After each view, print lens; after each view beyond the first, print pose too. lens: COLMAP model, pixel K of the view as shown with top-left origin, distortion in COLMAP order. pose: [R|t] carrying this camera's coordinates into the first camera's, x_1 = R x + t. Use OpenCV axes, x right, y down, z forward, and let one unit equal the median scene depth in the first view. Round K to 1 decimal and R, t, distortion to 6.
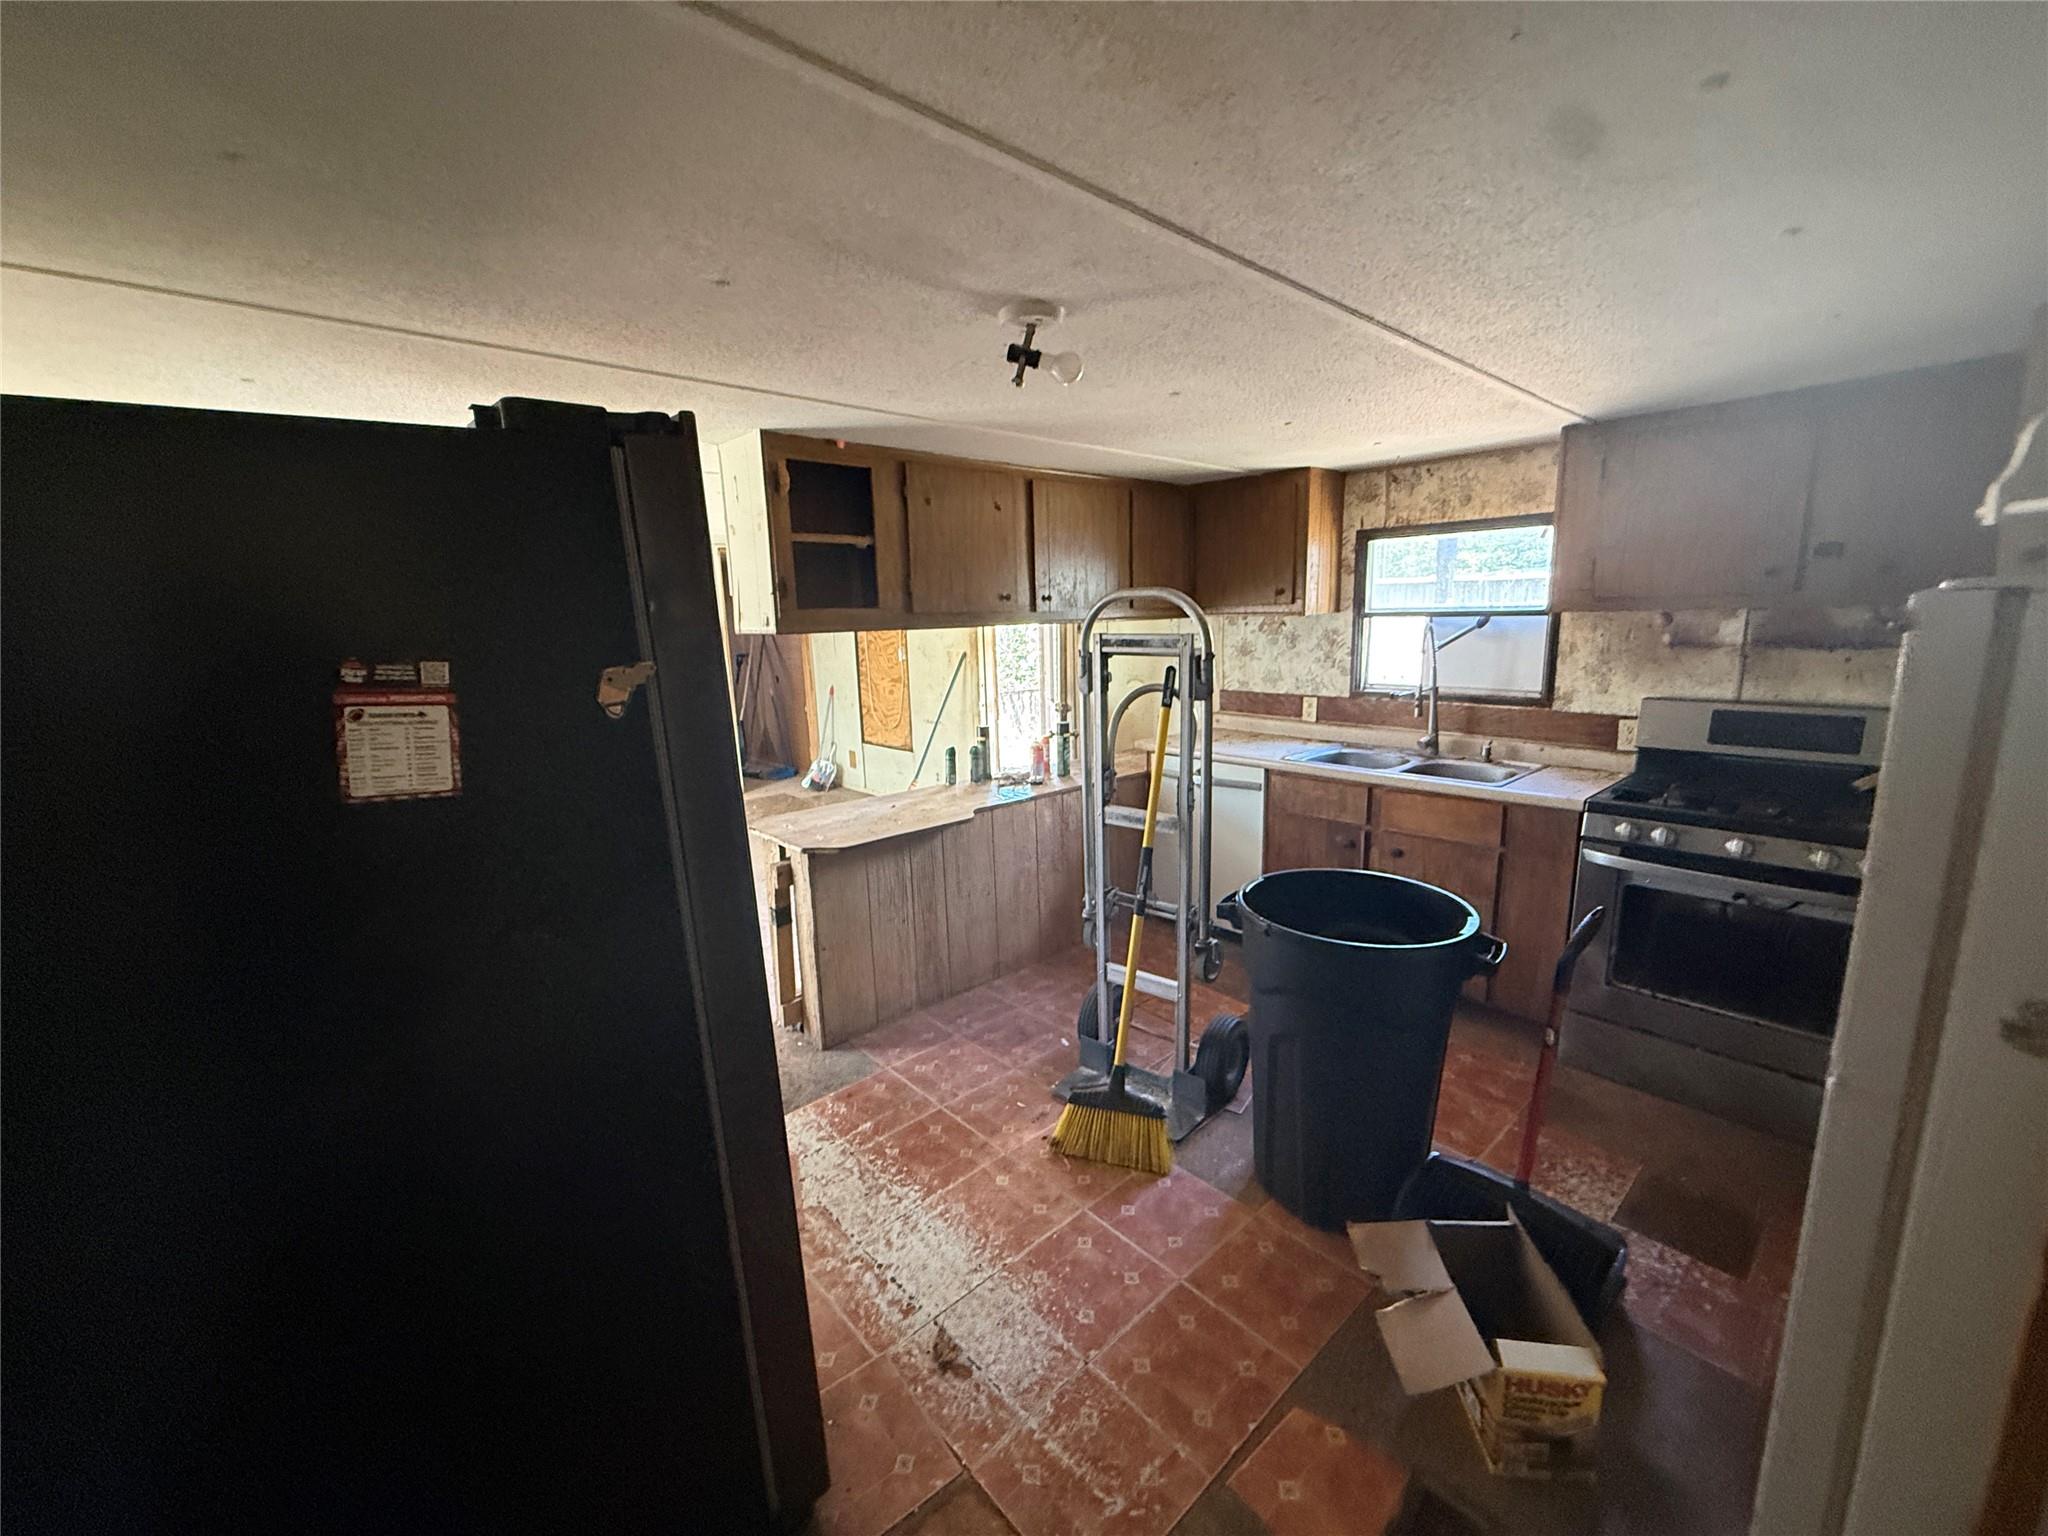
lens RADIAL K [[822.3, 0, 1018.0], [0, 822.3, 777.6], [0, 0, 1]] dist [-0.001151, -0.000211]
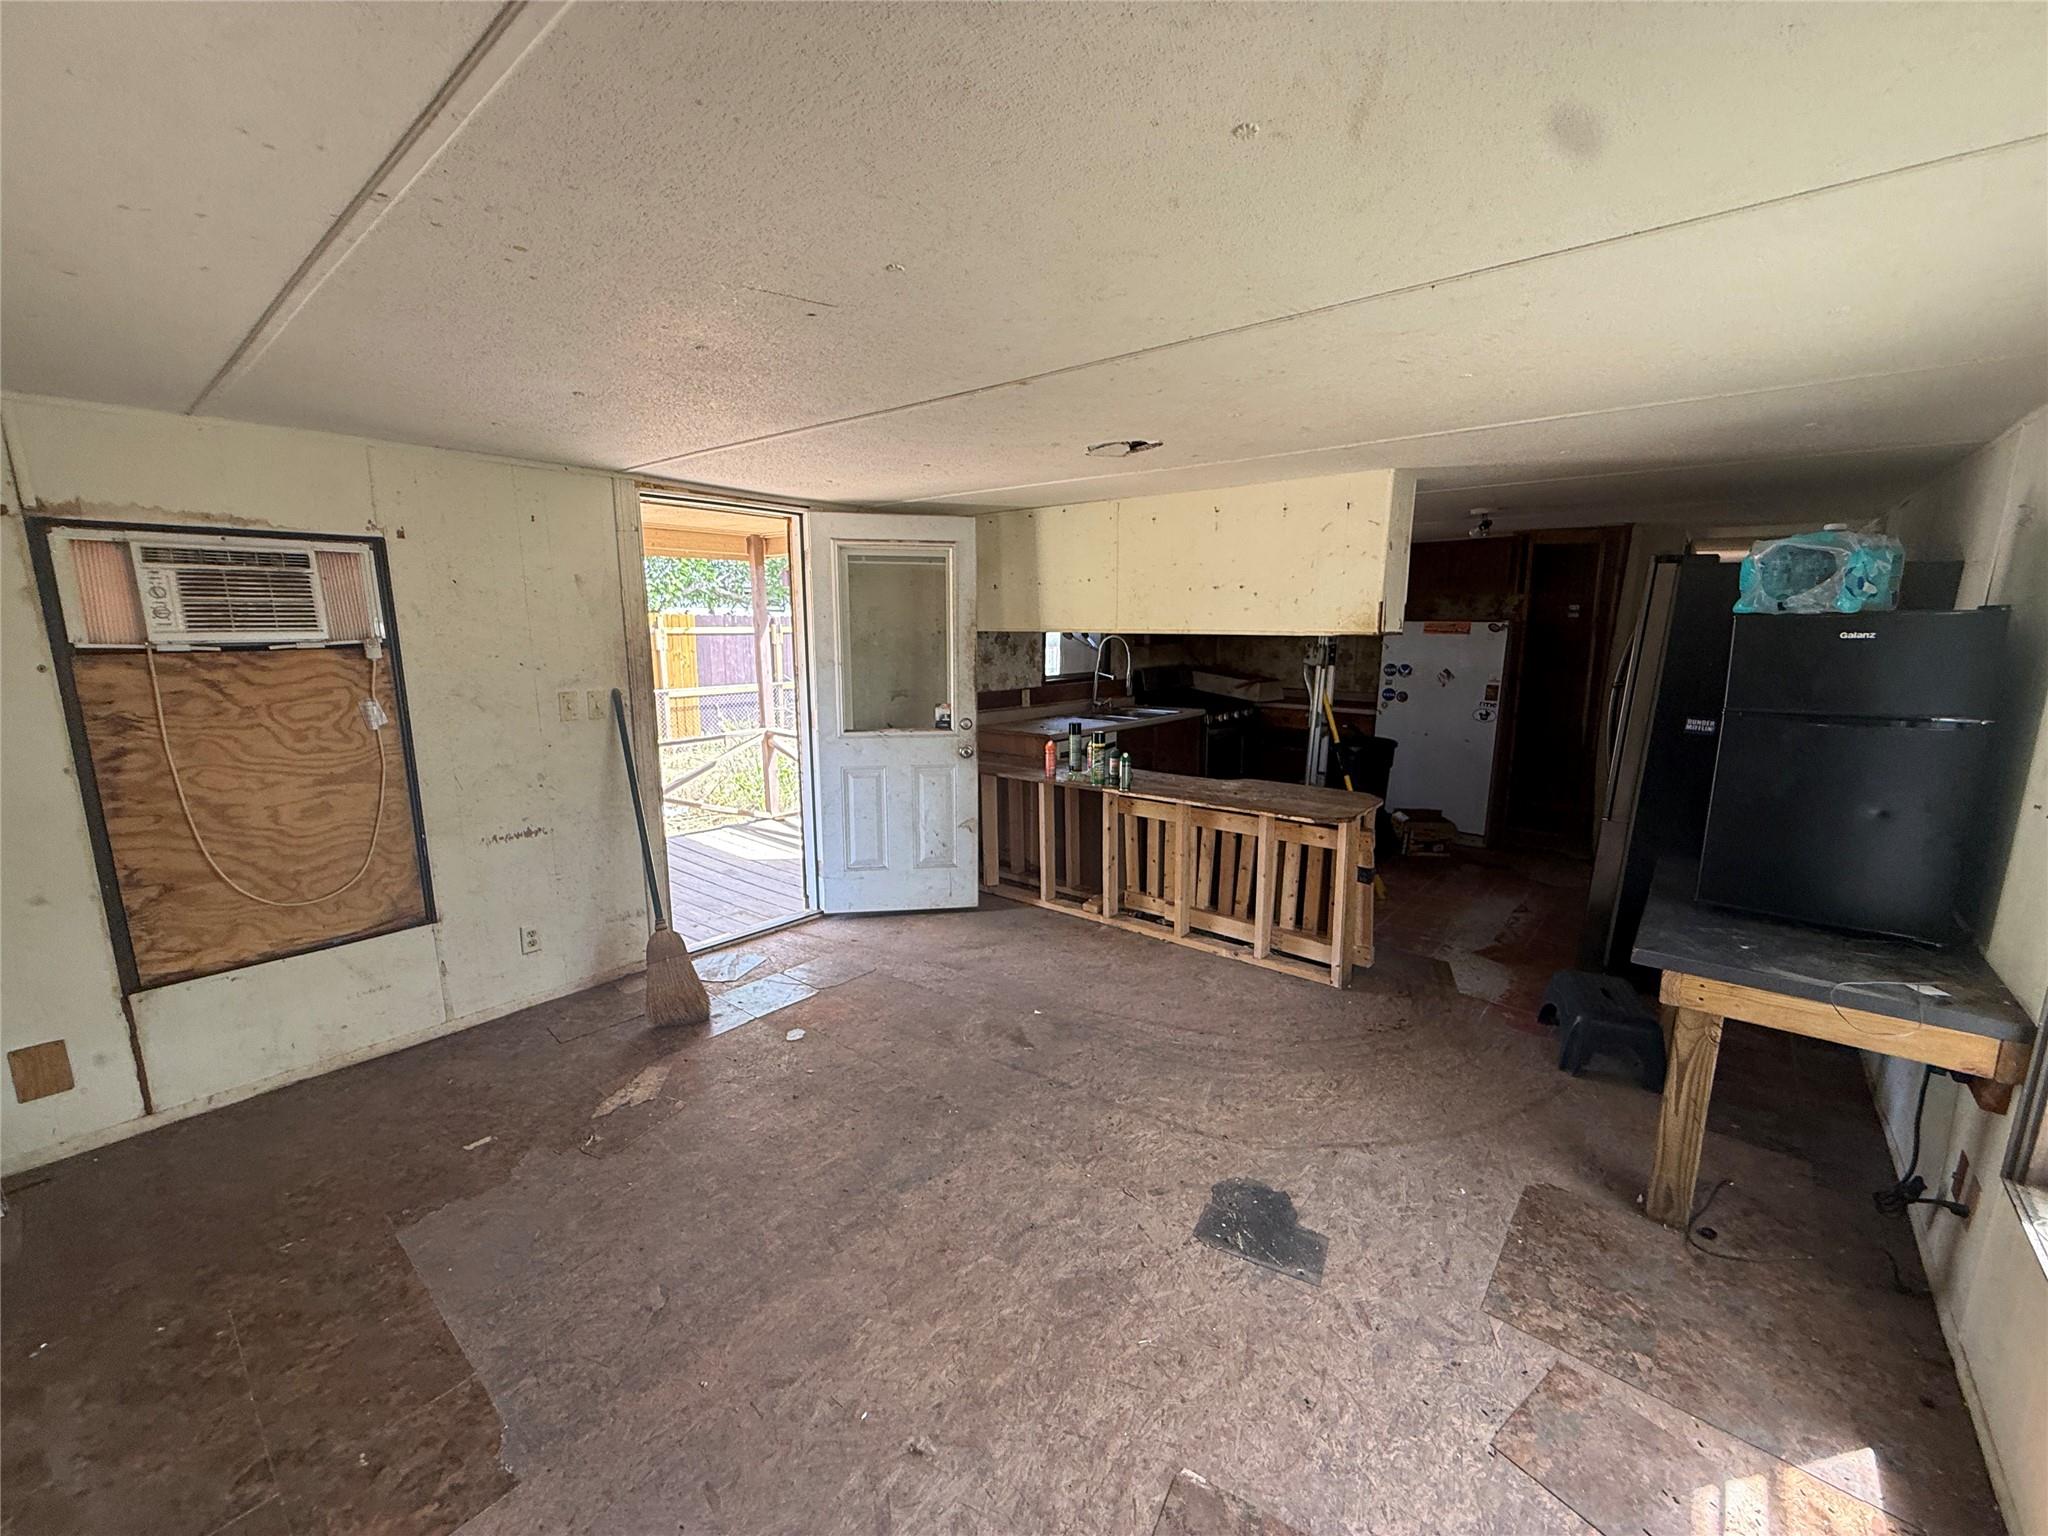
lens RADIAL K [[822.3, 0, 1018.0], [0, 822.3, 777.6], [0, 0, 1]] dist [-0.001151, -0.000211]
pose [[-0.142635, -0.162636, 0.976322, -0.580763], [0.194839, 0.962493, 0.188797, -0.125079], [-0.970409, 0.217155, -0.105597, 0.679717]]
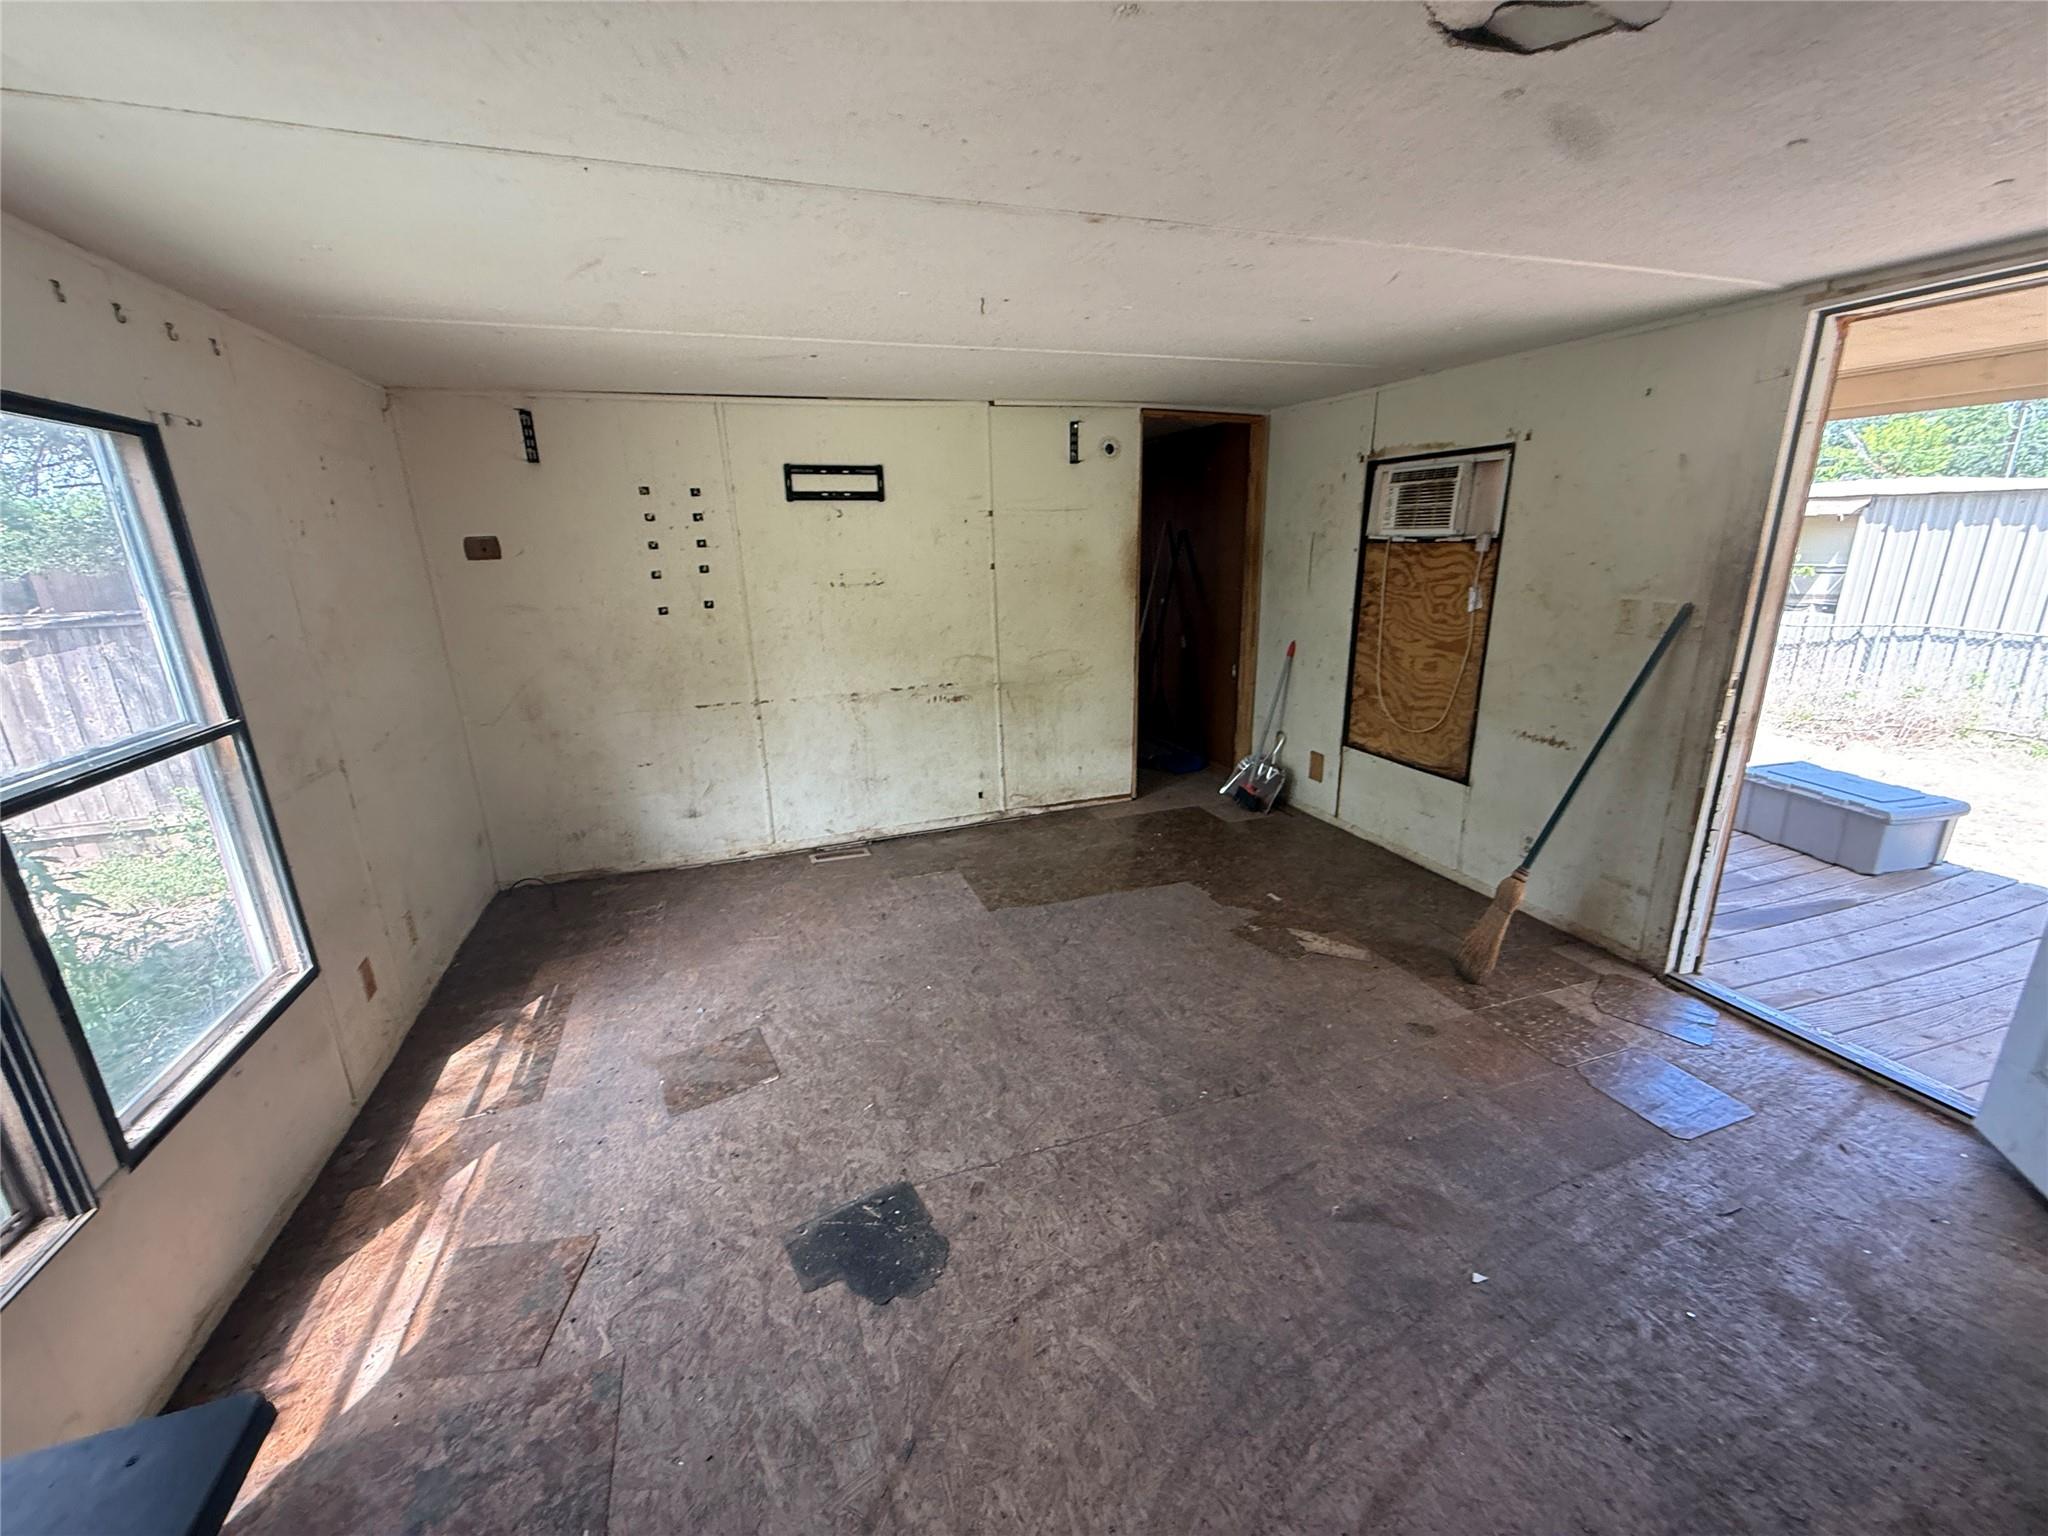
lens RADIAL K [[822.3, 0, 1018.0], [0, 822.3, 777.6], [0, 0, 1]] dist [-0.001151, -0.000211]
pose [[0.925364, 0.114175, -0.361477, -0.195799], [-0.078055, 0.990519, 0.113045, -0.069277], [0.370957, -0.076393, 0.925503, 0.377995]]
